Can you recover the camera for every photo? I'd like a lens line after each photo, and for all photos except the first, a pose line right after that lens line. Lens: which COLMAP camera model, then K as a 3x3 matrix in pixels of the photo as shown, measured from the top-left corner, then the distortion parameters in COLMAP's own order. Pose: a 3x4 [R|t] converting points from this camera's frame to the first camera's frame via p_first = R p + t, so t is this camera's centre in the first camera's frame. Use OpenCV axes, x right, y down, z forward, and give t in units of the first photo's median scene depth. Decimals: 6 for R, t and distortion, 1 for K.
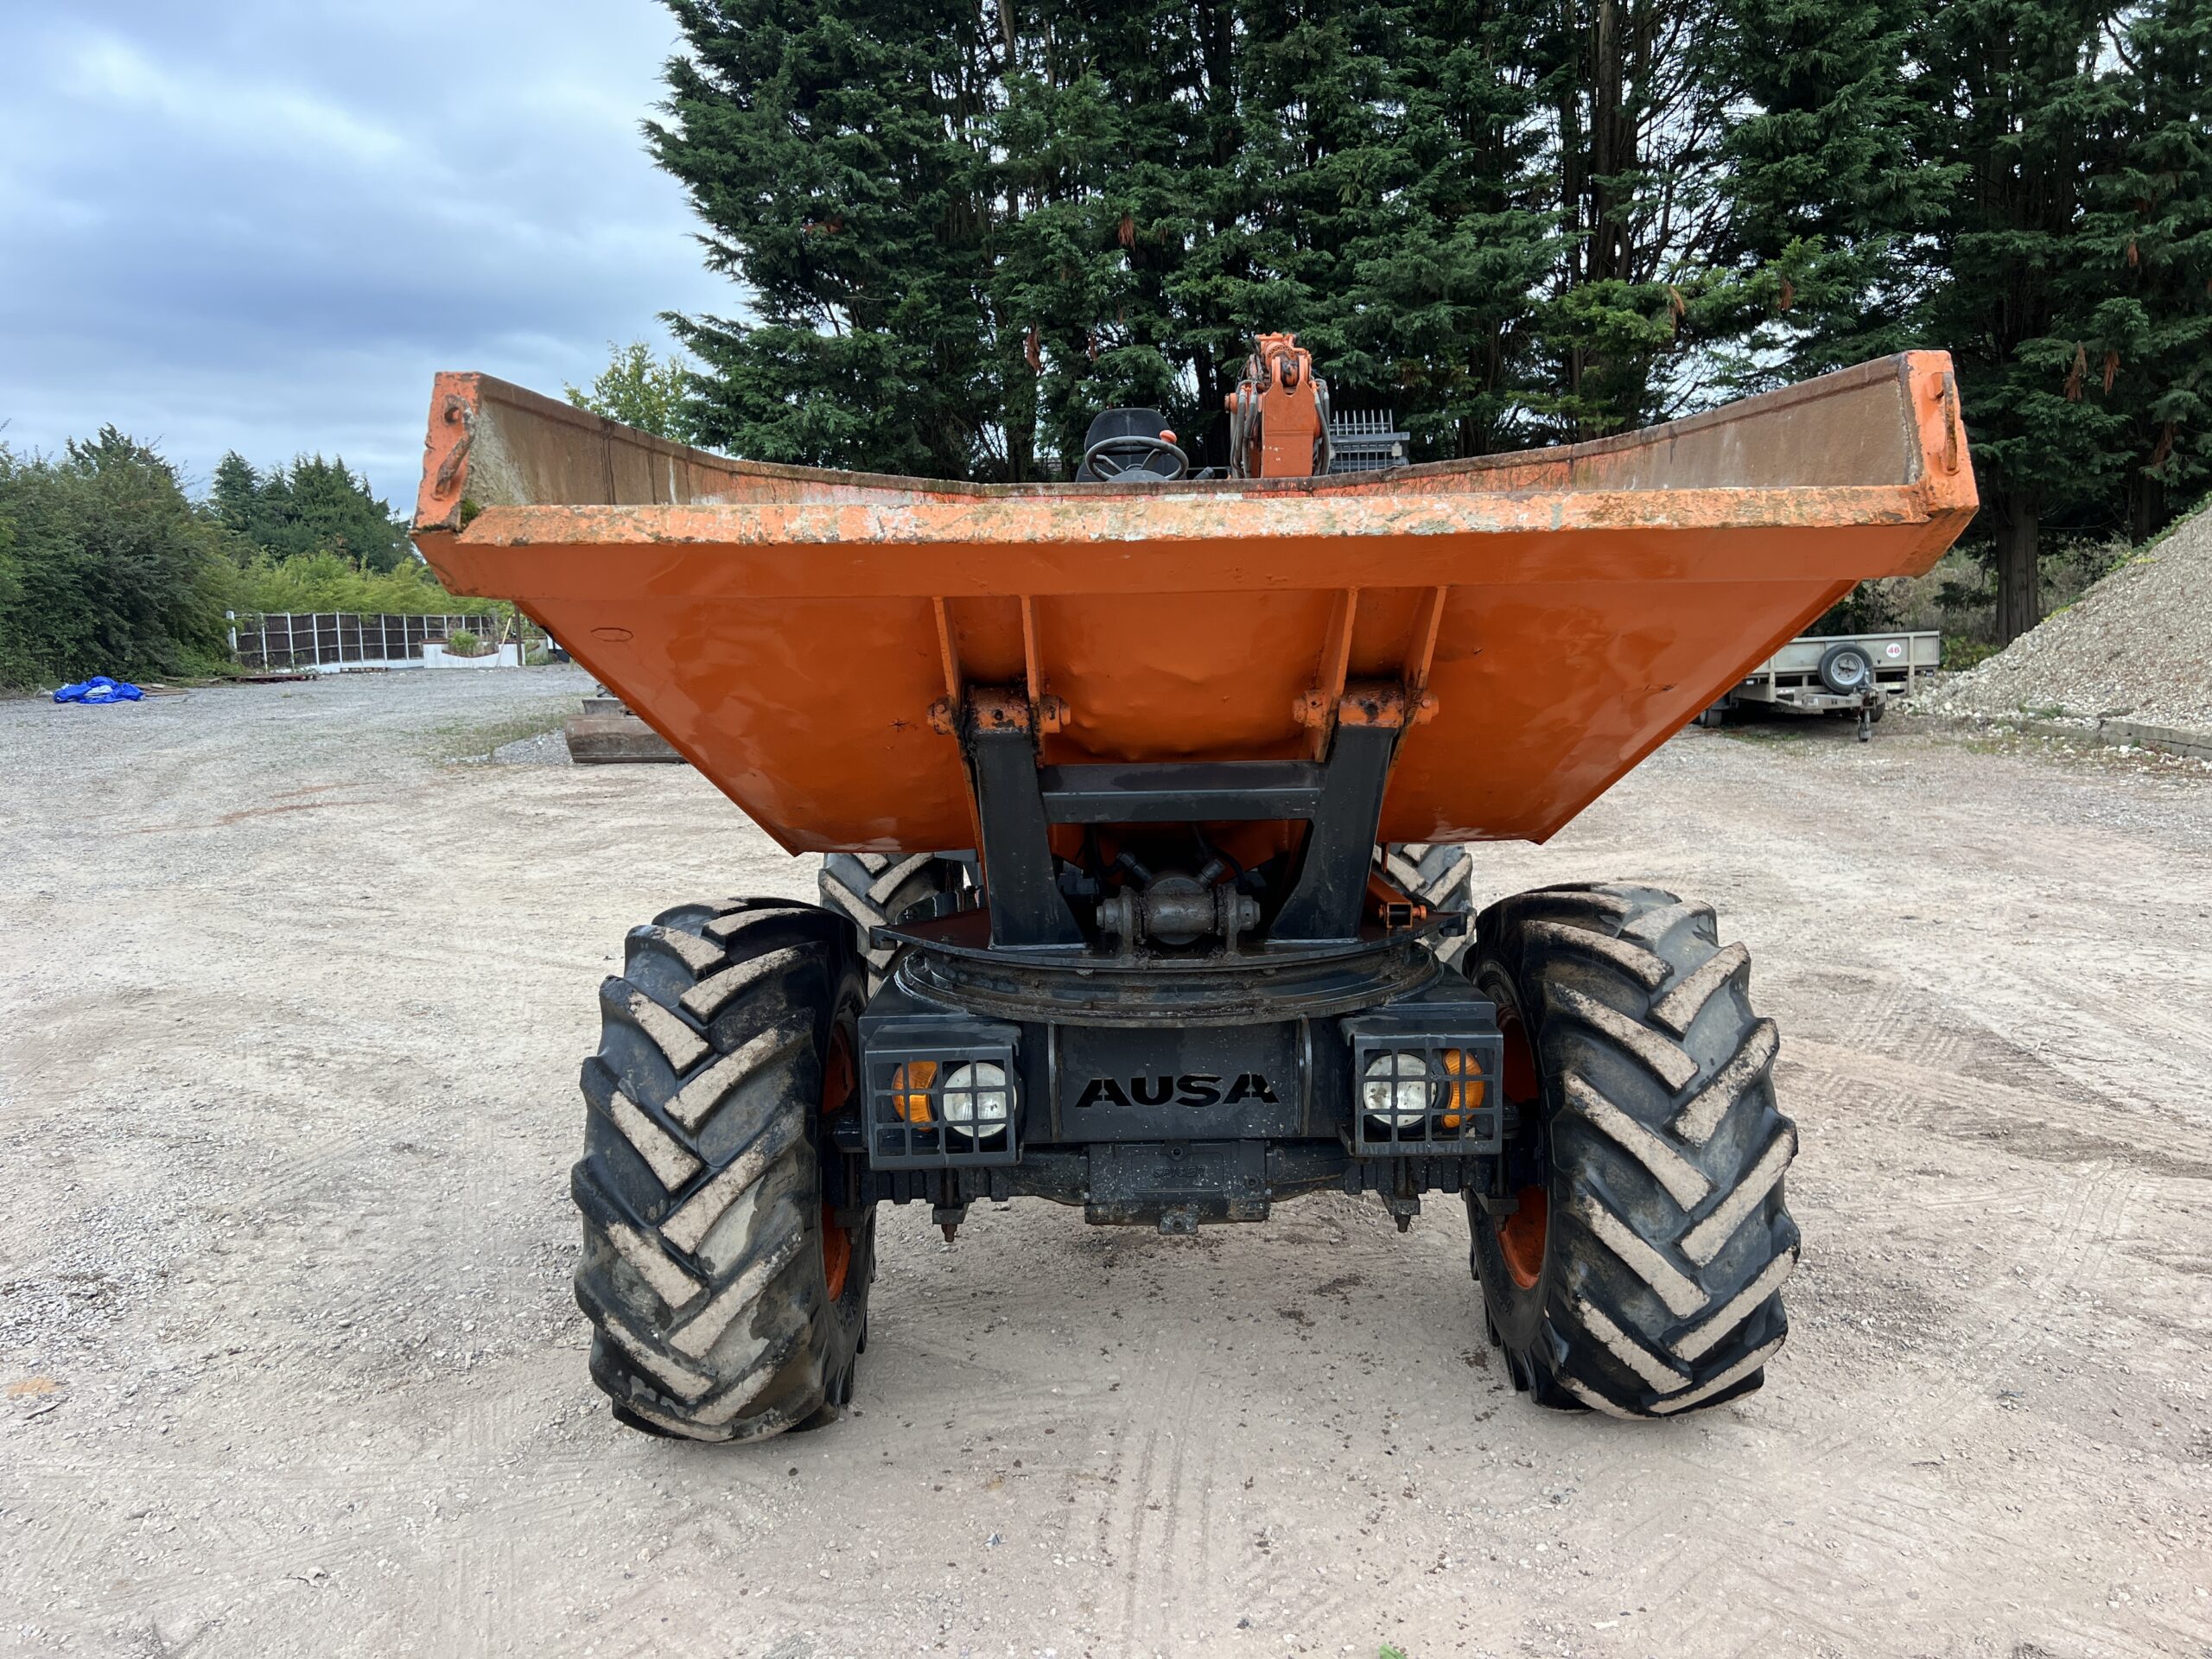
lens RADIAL K [[1669.8, 0, 1102.3], [0, 1669.8, 820.0], [0, 0, 1]] dist [0.037909, -0.037514]
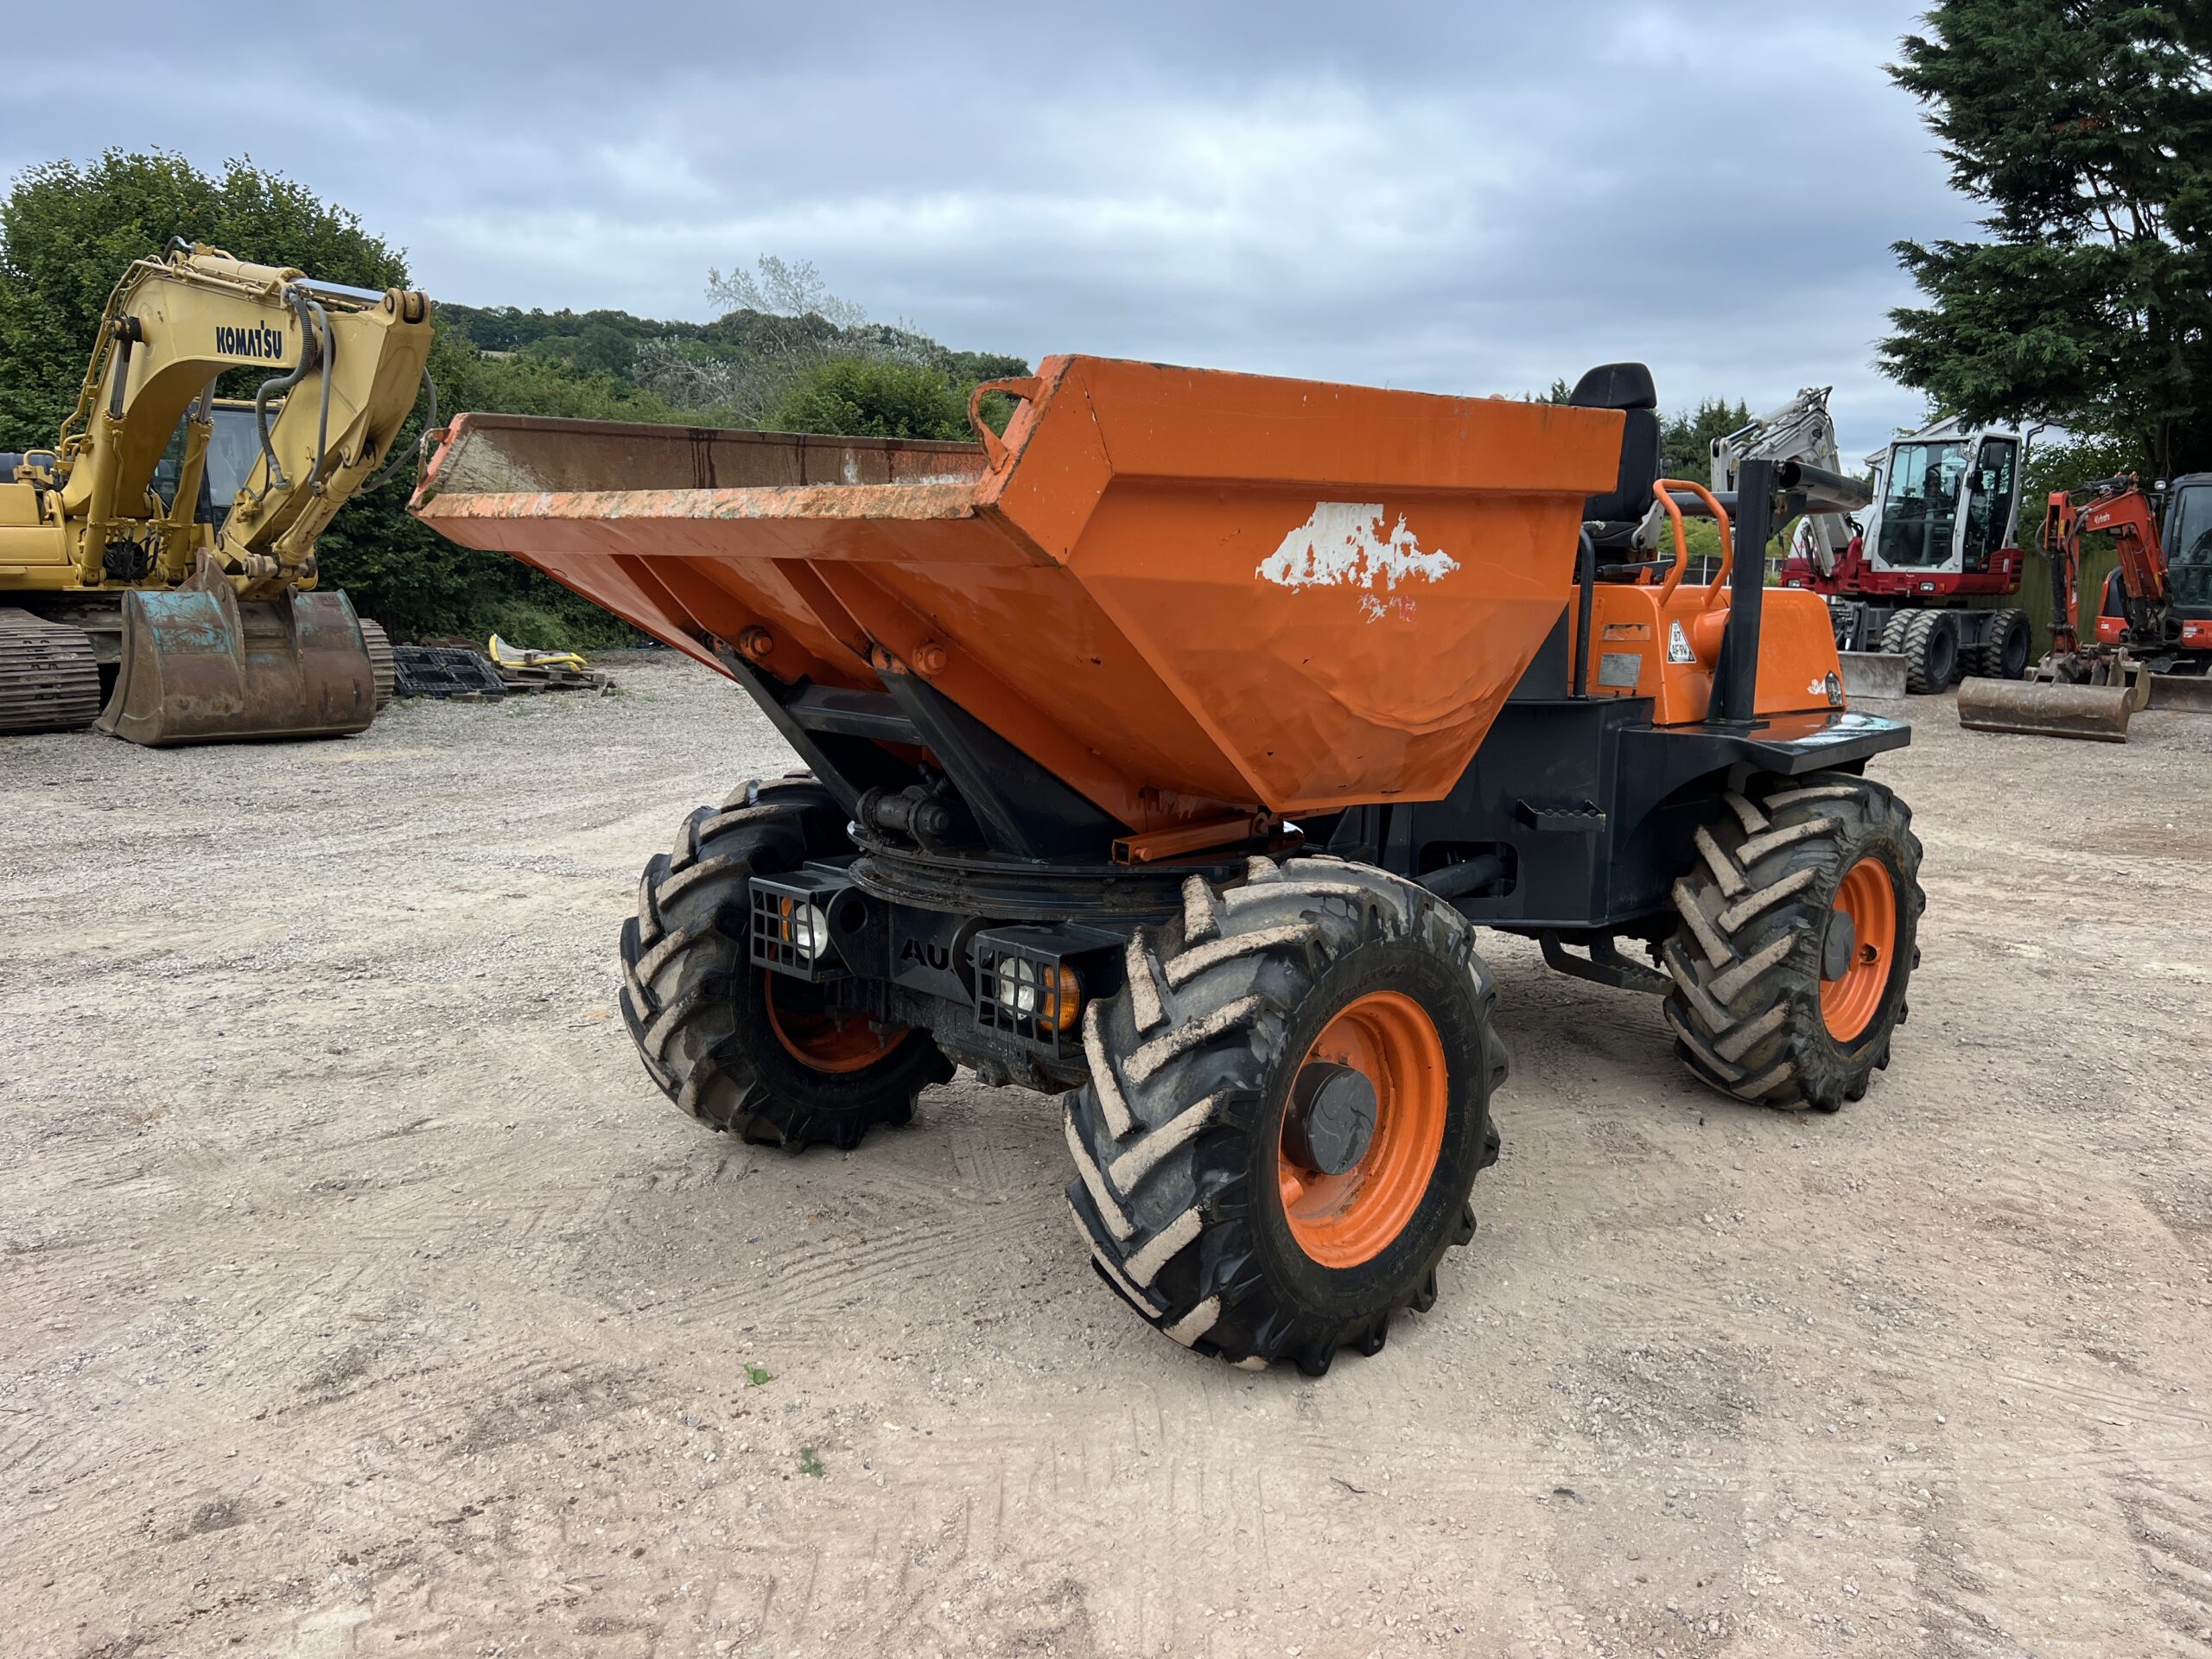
lens RADIAL K [[1669.8, 0, 1112.8], [0, 1669.8, 831.3], [0, 0, 1]] dist [0.037909, -0.037514]
pose [[0.699644, 0.145797, -0.699458, 0.151497], [-0.117352, 0.989113, 0.088790, -0.008943], [0.704788, 0.019961, 0.709137, 0.031677]]
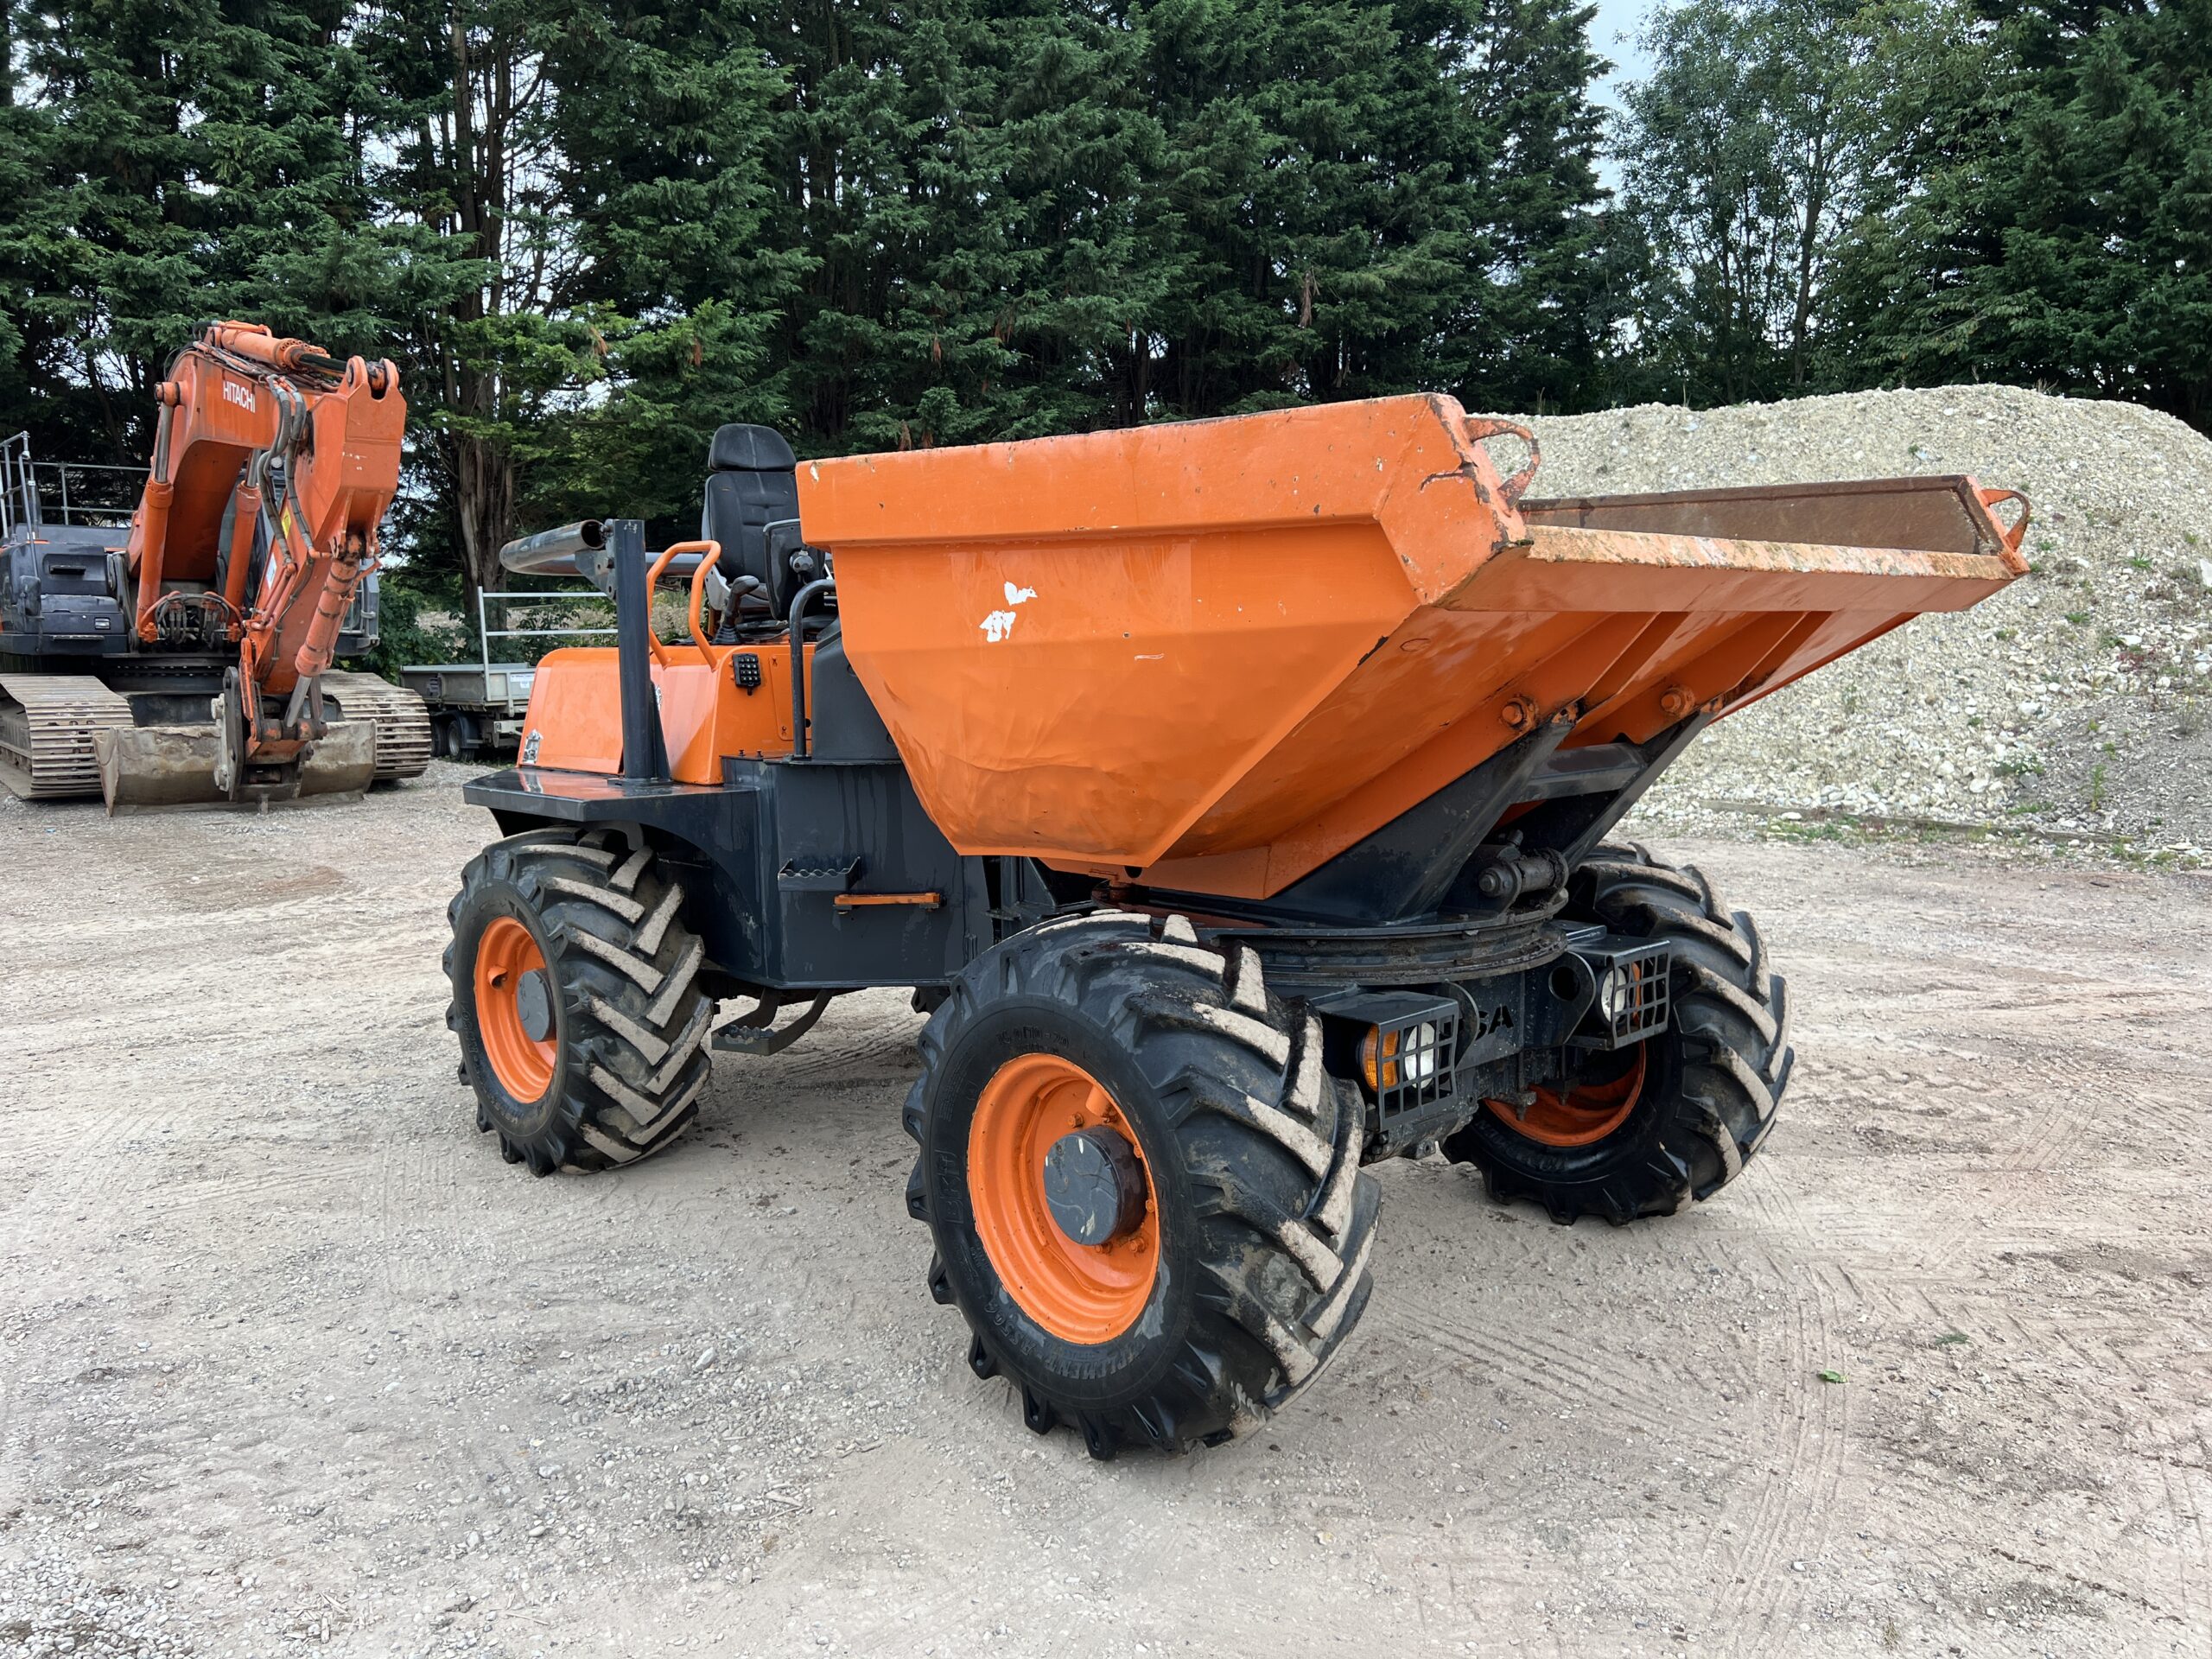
lens RADIAL K [[1669.8, 0, 1101.4], [0, 1669.8, 826.8], [0, 0, 1]] dist [0.037909, -0.037514]
pose [[0.729937, -0.071518, 0.679763, -0.156291], [0.082272, 0.996473, 0.016495, -0.003983], [-0.678545, 0.043885, 0.733246, 0.047816]]
